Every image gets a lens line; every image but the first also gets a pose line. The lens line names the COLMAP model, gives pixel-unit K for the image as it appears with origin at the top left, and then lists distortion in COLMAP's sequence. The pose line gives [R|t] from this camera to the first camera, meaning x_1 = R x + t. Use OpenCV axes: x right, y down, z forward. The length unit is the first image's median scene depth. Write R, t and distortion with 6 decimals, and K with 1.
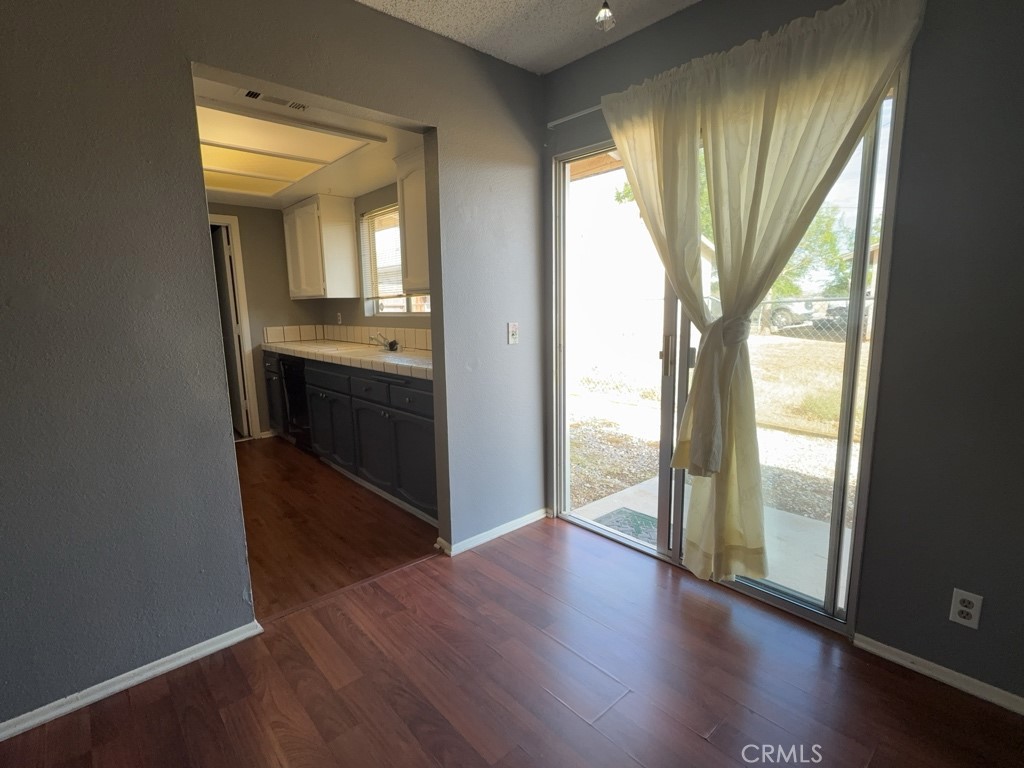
lens RADIAL K [[498.8, 0, 511.8], [0, 498.8, 385.9], [0, 0, 1]] dist [0.000107, 0.000166]
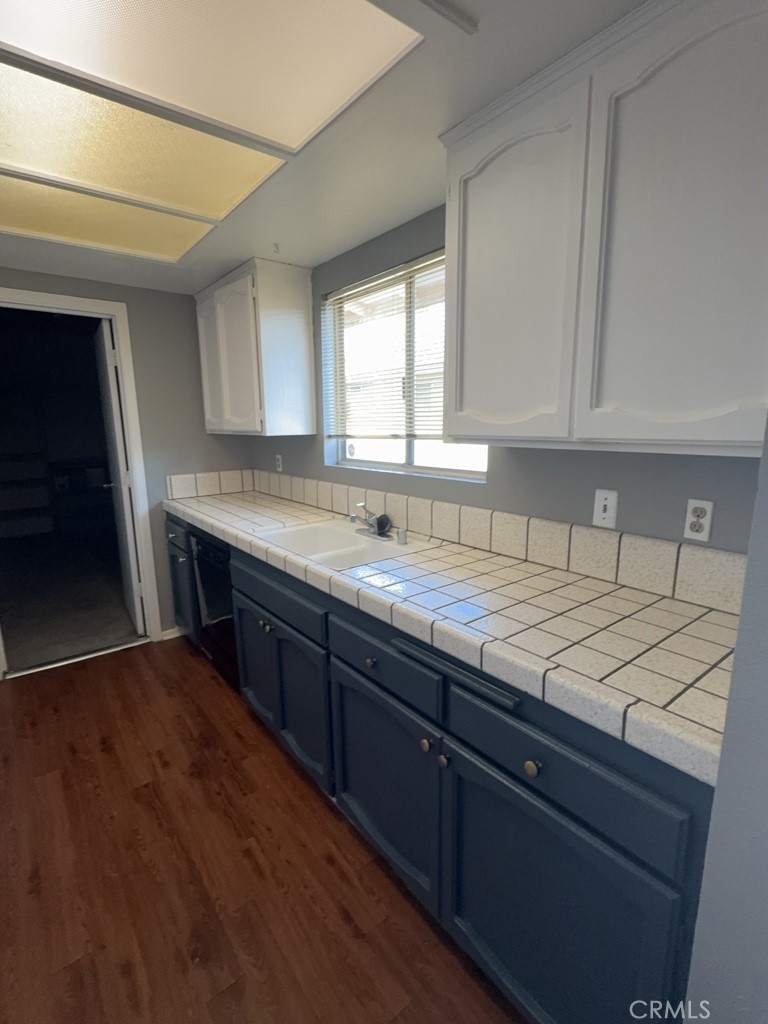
lens RADIAL K [[483.7, 0, 384.8], [0, 483.7, 515.5], [0, 0, 1]] dist [0.000074, -0.000253]
pose [[0.997976, 0.020648, -0.060150, -0.198854], [-0.018729, 0.999303, 0.032287, -0.106542], [0.060774, -0.031095, 0.997667, 0.442261]]
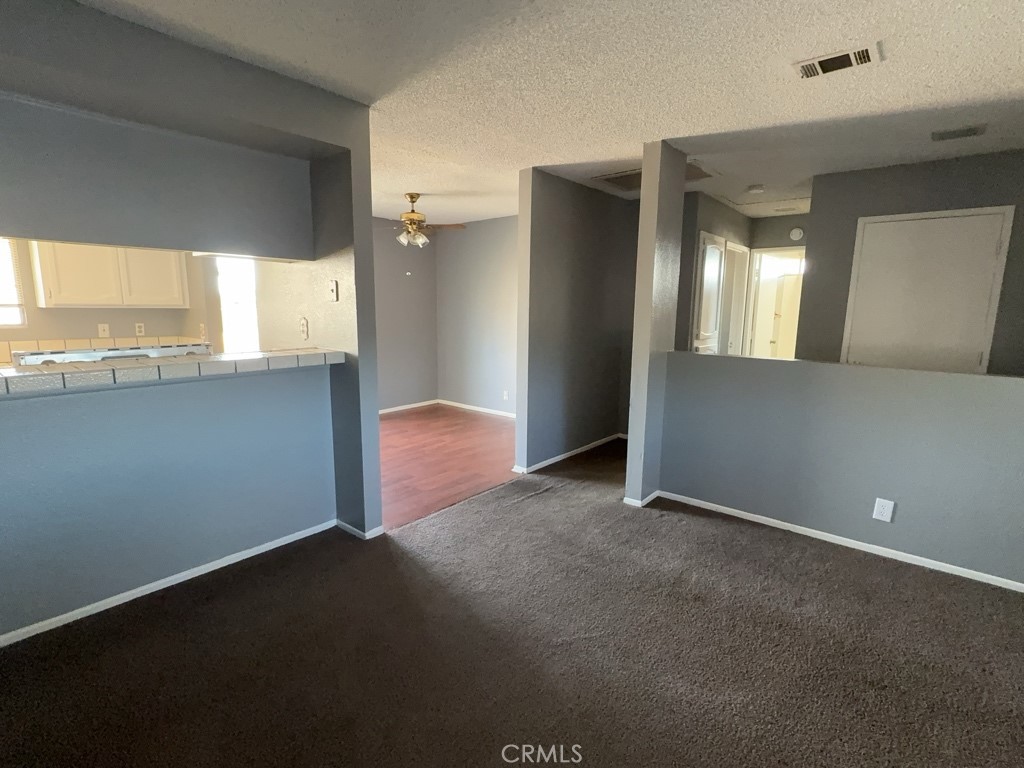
lens RADIAL K [[498.8, 0, 511.8], [0, 498.8, 385.9], [0, 0, 1]] dist [0.000107, 0.000166]
pose [[-0.155642, -0.144577, 0.977176, -1.190498], [0.145032, 0.975167, 0.167380, -0.043326], [-0.977109, 0.167773, -0.130809, 0.150694]]
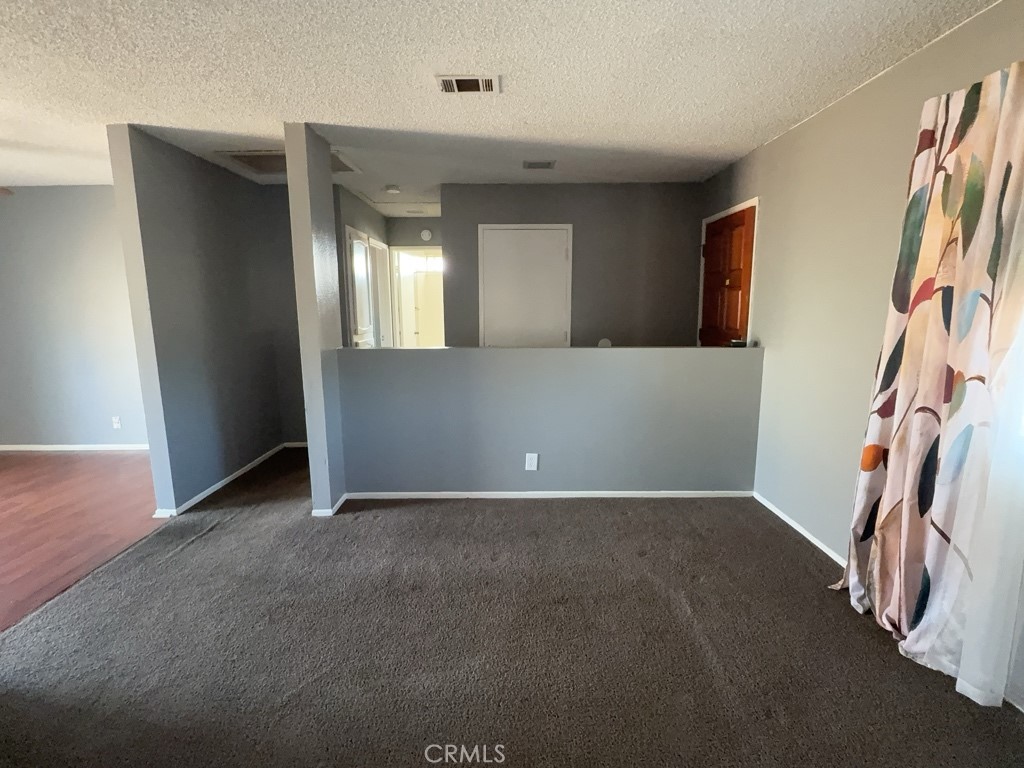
lens RADIAL K [[498.8, 0, 511.8], [0, 498.8, 385.9], [0, 0, 1]] dist [0.000107, 0.000166]
pose [[-0.755130, -0.088966, 0.649510, -1.144443], [0.120543, 0.955014, 0.270957, -0.048218], [-0.644397, 0.282902, -0.710436, 0.182119]]
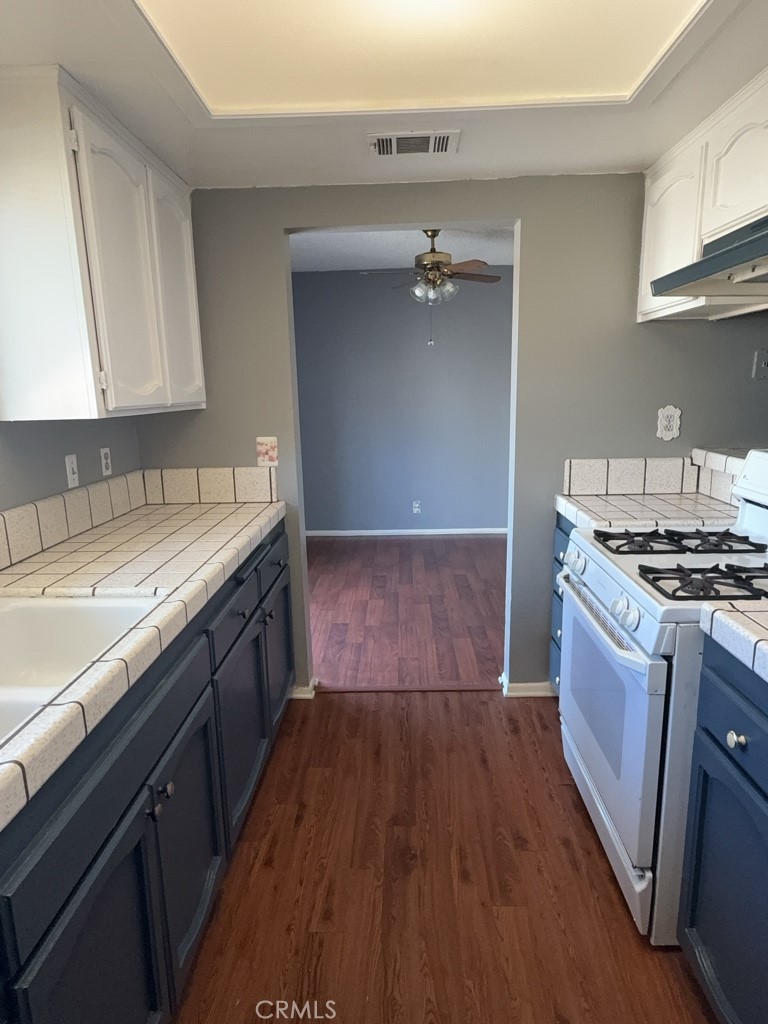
lens RADIAL K [[609.2, 0, 384.0], [0, 609.2, 512.0], [0, 0, 1]] dist [0.036663, -0.000199]
pose [[-0.725147, -0.107489, 0.680153, -0.608960], [0.140254, 0.943980, 0.298716, -0.189137], [-0.674160, 0.312007, -0.669448, 0.988688]]
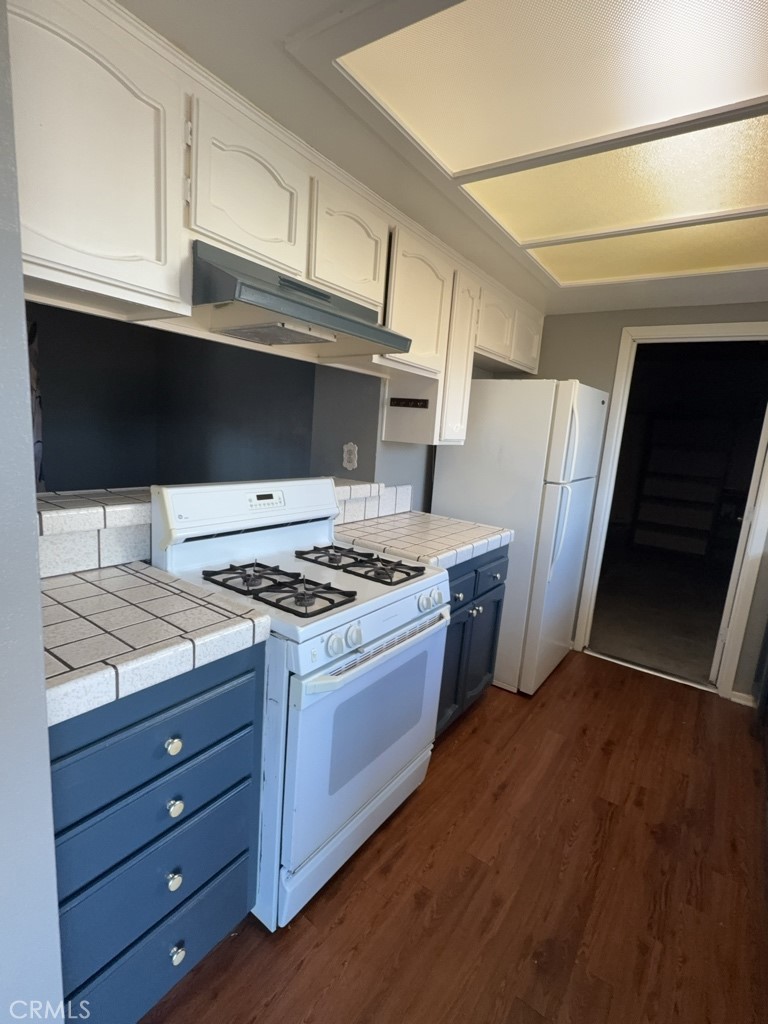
lens RADIAL K [[490.1, 0, 391.7], [0, 490.1, 514.4], [0, 0, 1]] dist [-0.001436, -0.000154]
pose [[0.232511, 0.209109, -0.949849, -0.109105], [-0.237236, 0.959309, 0.153119, -0.116957], [0.943217, 0.189736, 0.272658, 0.505187]]
